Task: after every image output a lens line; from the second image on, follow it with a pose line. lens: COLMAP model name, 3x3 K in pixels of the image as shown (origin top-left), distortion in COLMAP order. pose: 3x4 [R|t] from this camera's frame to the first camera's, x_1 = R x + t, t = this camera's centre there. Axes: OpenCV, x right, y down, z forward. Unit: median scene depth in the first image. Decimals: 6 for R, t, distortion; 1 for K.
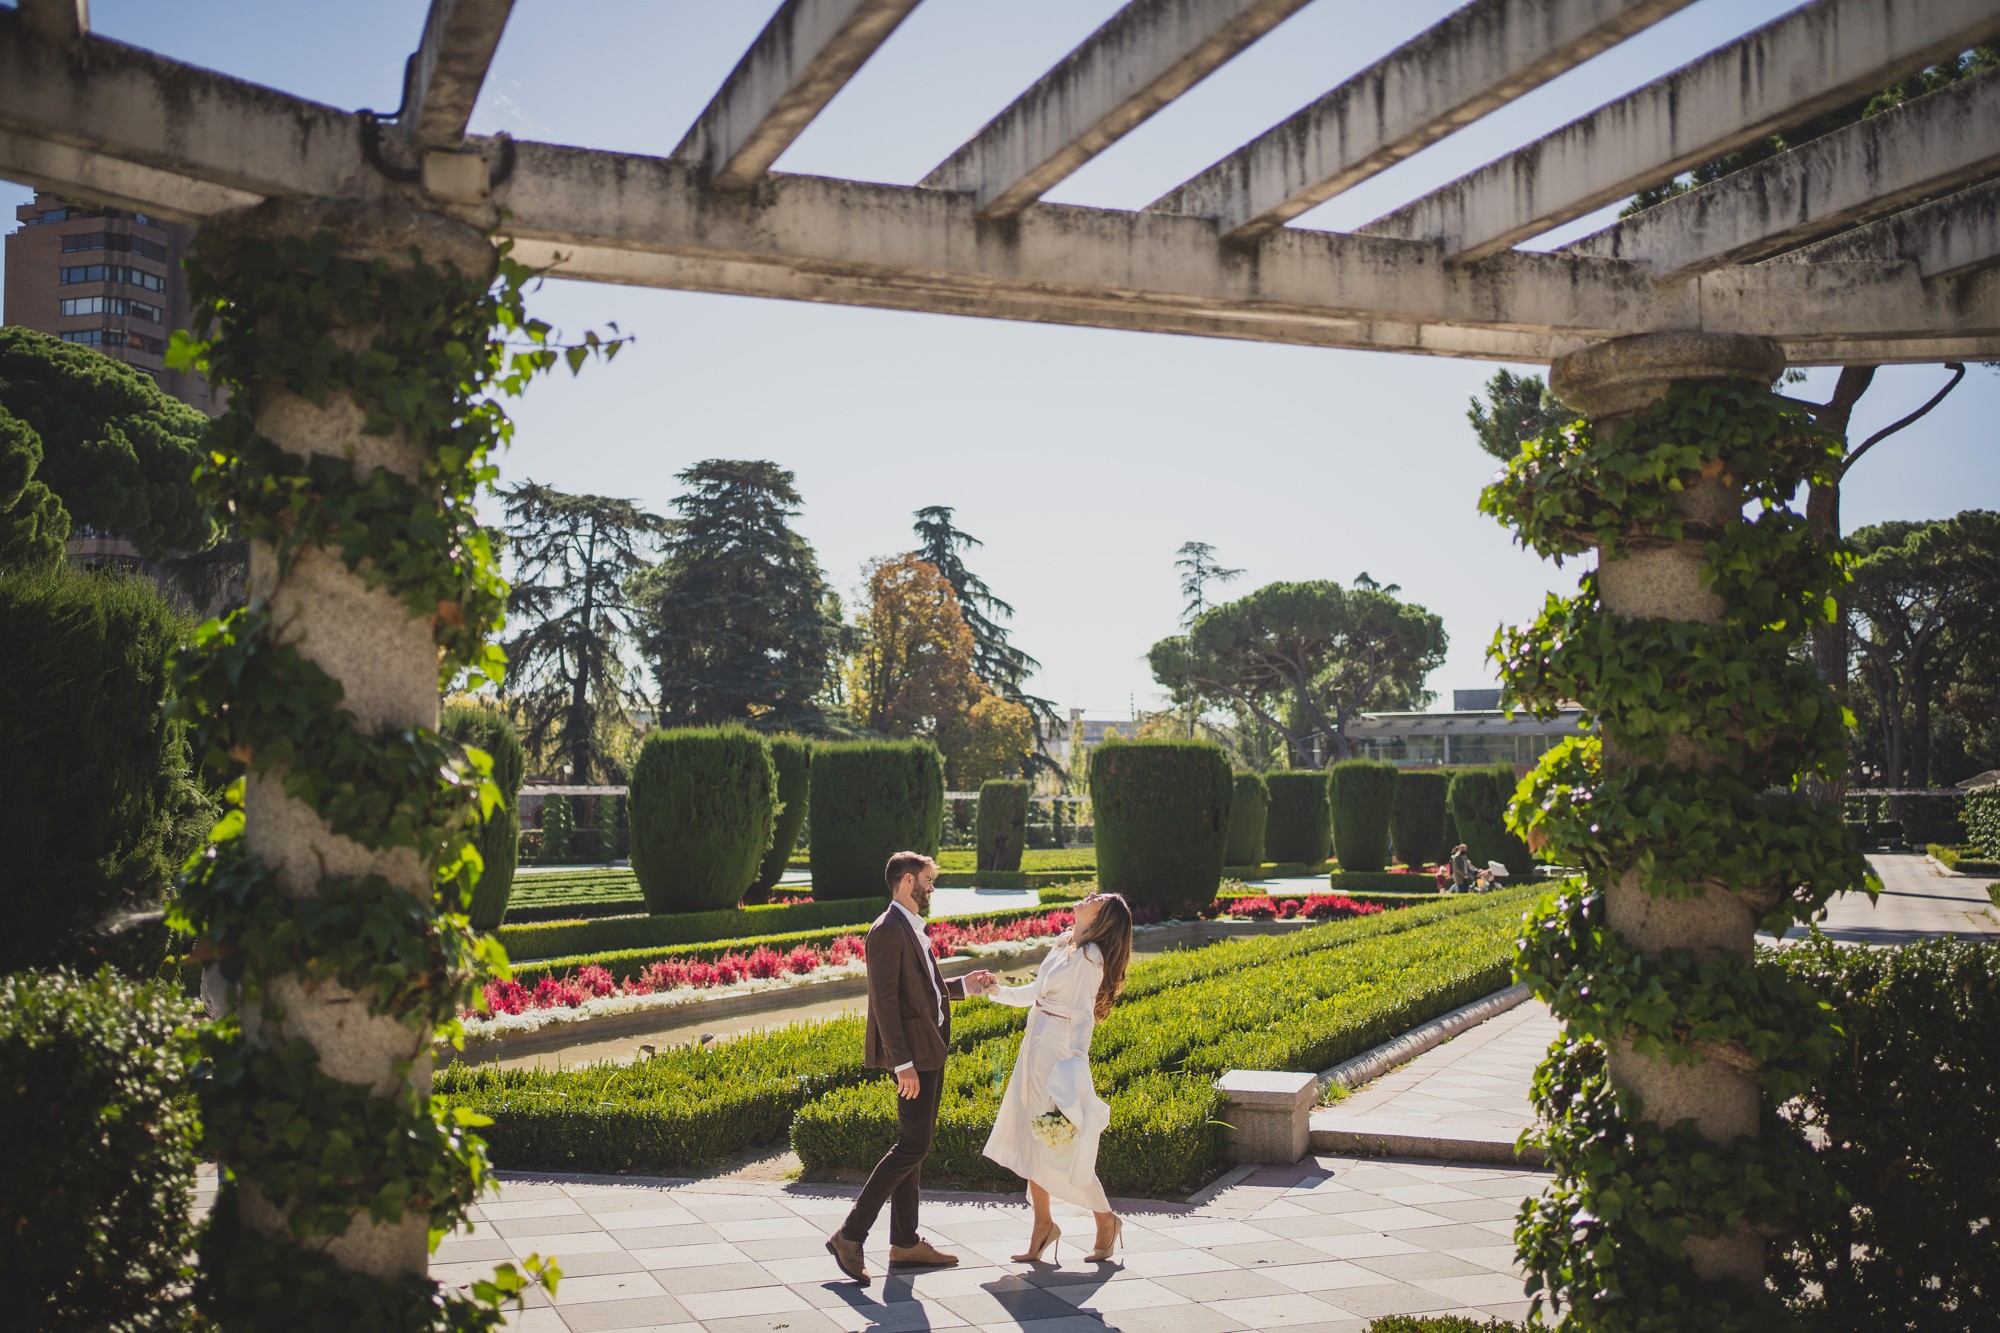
lens RADIAL K [[2035.5, 0, 997.3], [0, 2035.5, 632.9], [0, 0, 1]] dist [-0.029208, 0.169665]
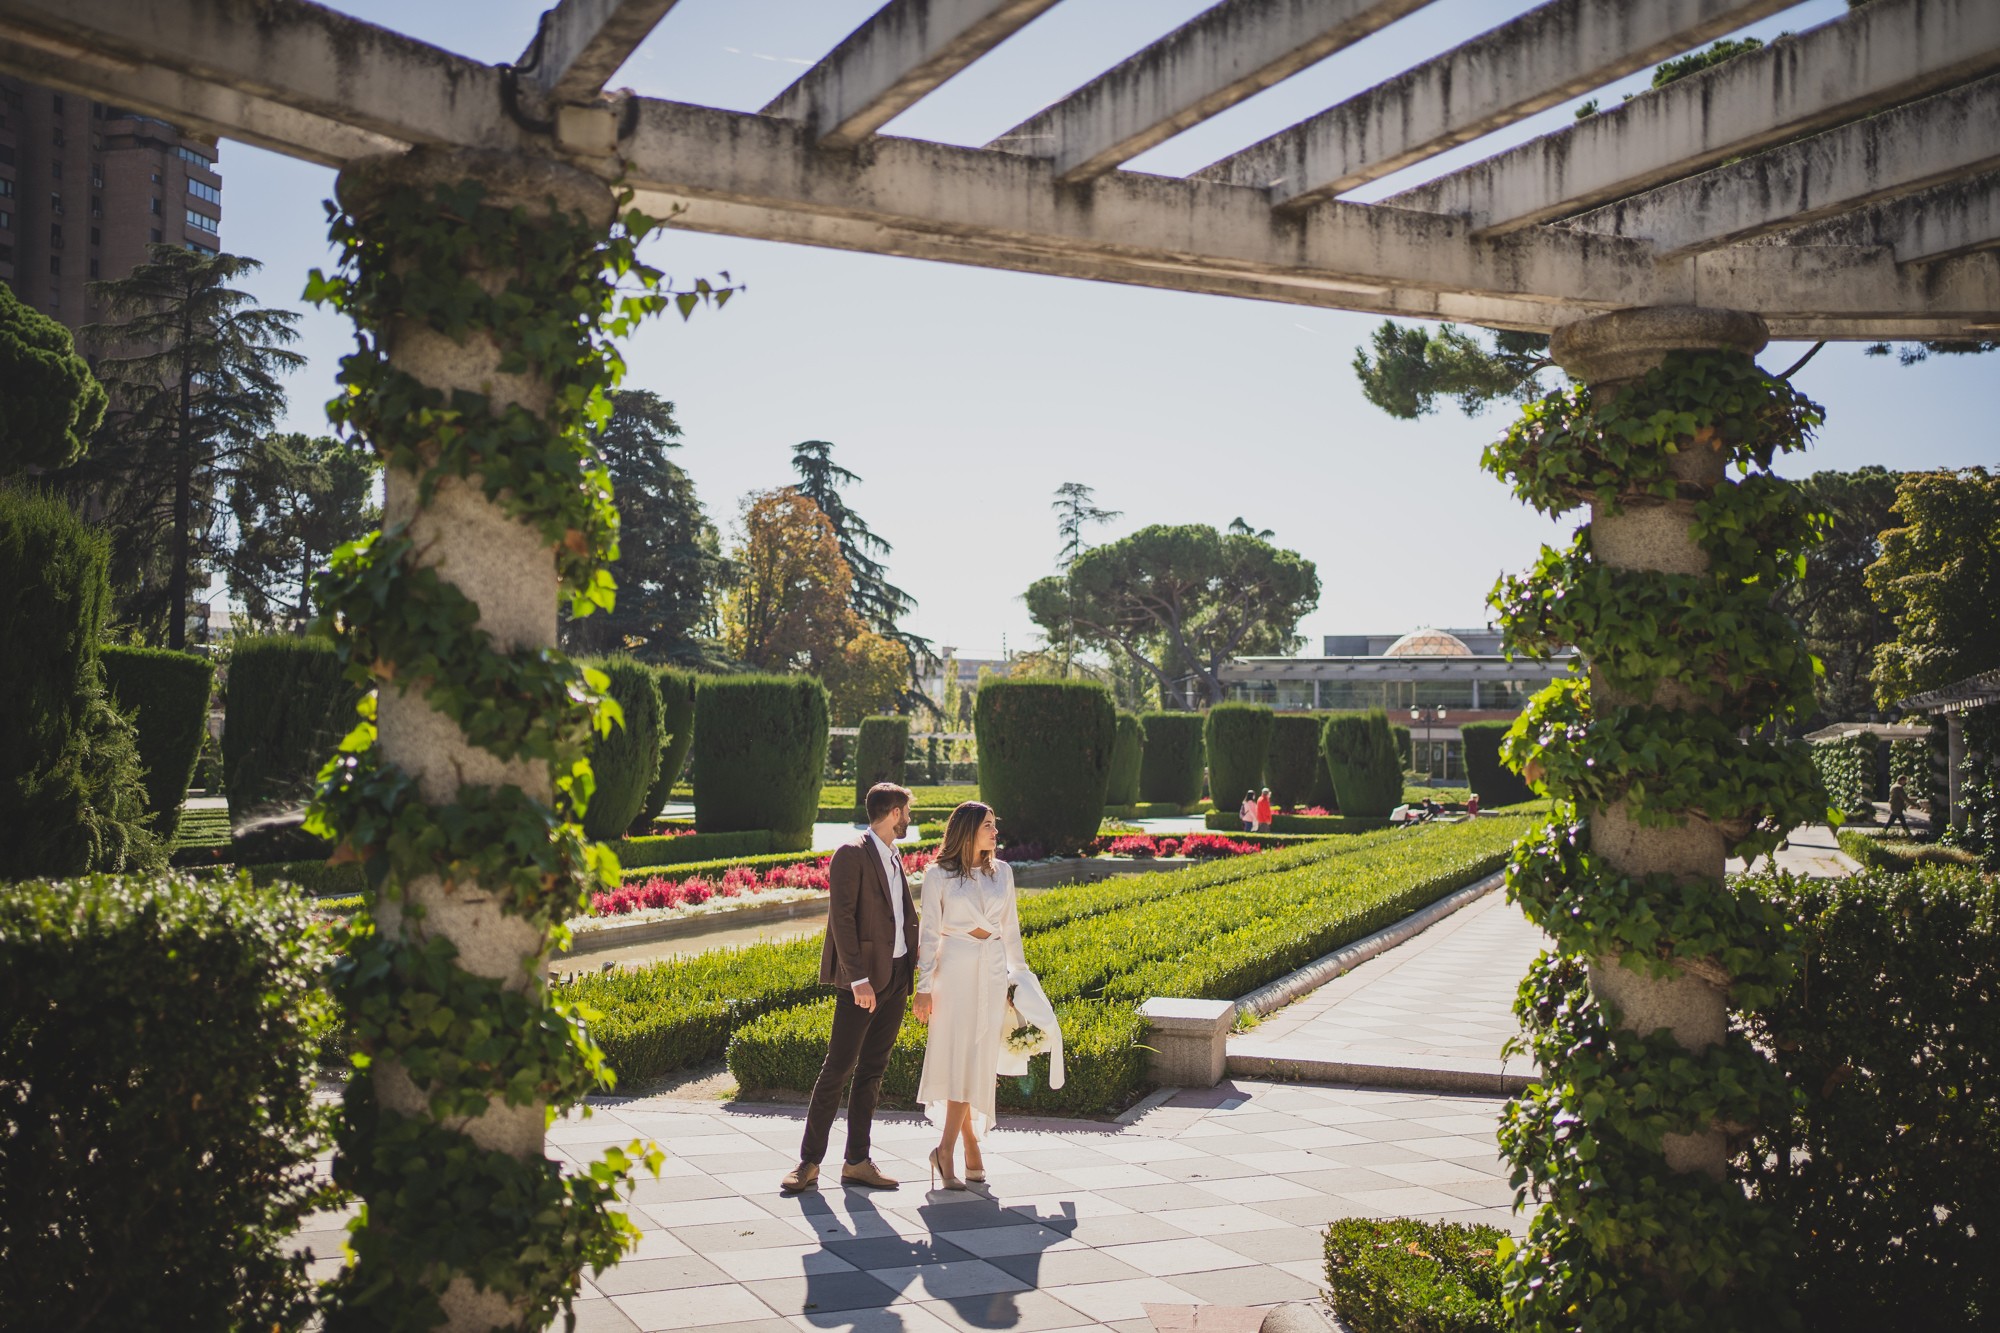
lens RADIAL K [[2035.5, 0, 997.3], [0, 2035.5, 632.9], [0, 0, 1]] dist [-0.029208, 0.169665]
pose [[0.997849, 0.019830, 0.062481, -0.087927], [-0.021726, 0.999319, 0.029826, 0.001149], [-0.061847, -0.031119, 0.997600, -0.061511]]
